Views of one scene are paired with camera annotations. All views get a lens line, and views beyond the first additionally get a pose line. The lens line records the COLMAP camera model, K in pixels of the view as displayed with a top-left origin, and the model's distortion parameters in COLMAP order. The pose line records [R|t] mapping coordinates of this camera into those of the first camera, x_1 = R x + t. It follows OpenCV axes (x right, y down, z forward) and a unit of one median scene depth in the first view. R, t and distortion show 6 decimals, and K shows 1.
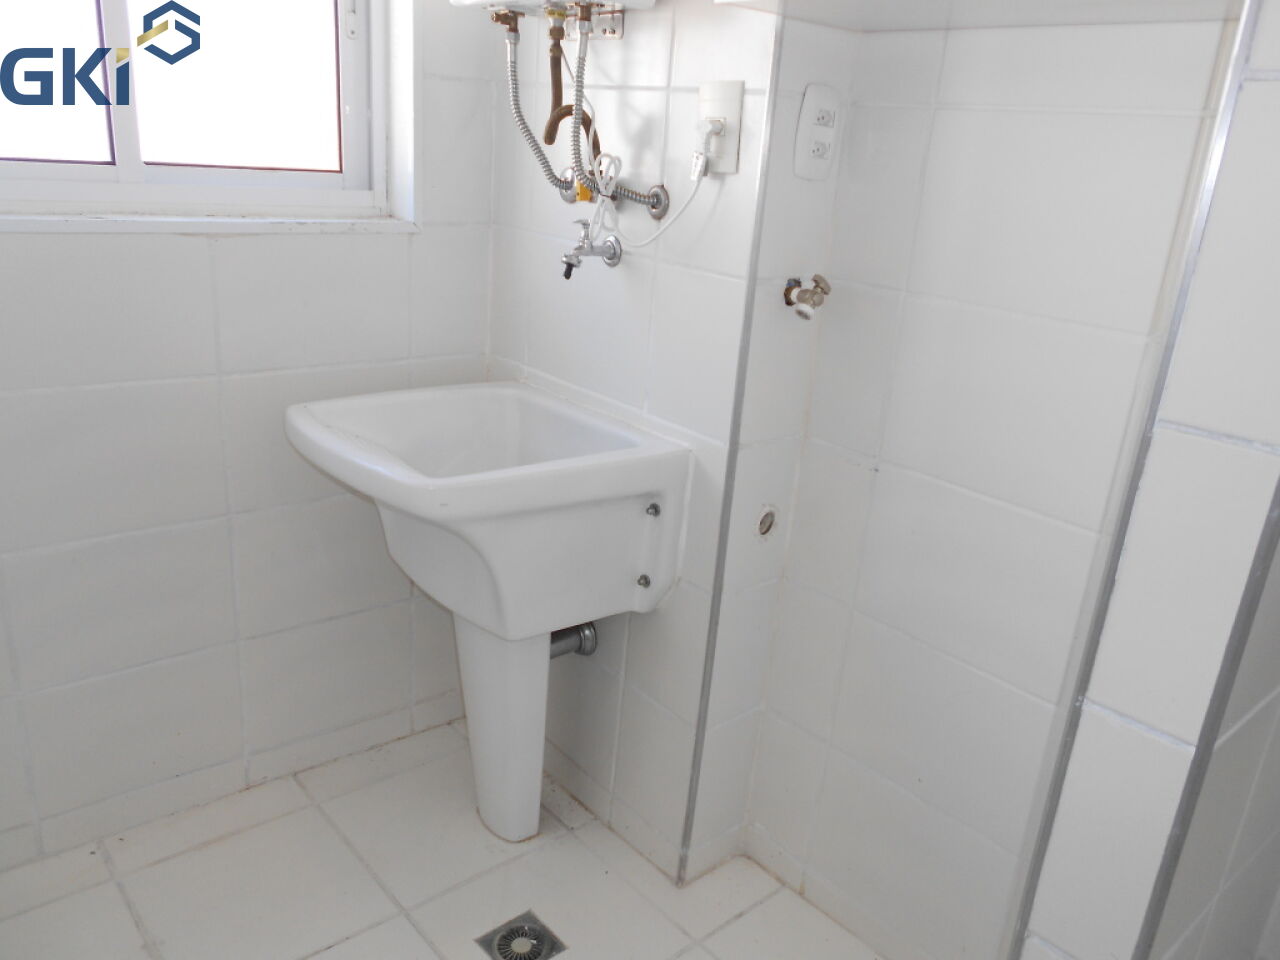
lens RADIAL K [[986.6, 0, 647.0], [0, 986.6, 497.5], [0, 0, 1]] dist [-0.000103, 0.002452]
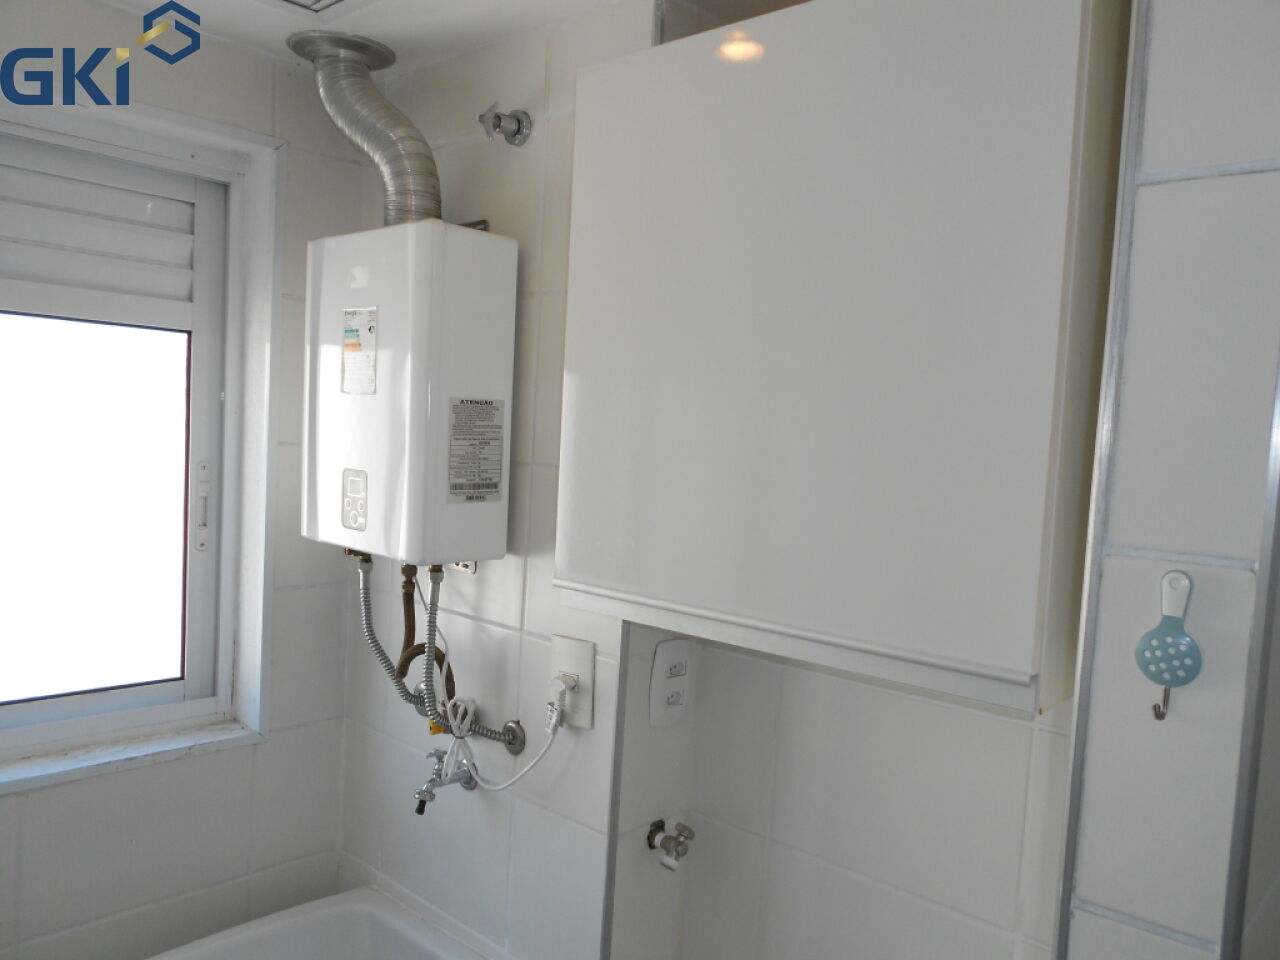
lens RADIAL K [[977.6, 0, 638.1], [0, 977.6, 513.5], [0, 0, 1]] dist [0.002617, 0.012053]
pose [[0.992979, -0.025150, 0.115588, 0.026023], [0.053308, 0.967432, -0.247456, -0.263068], [-0.105600, 0.251880, 0.961980, 0.001196]]
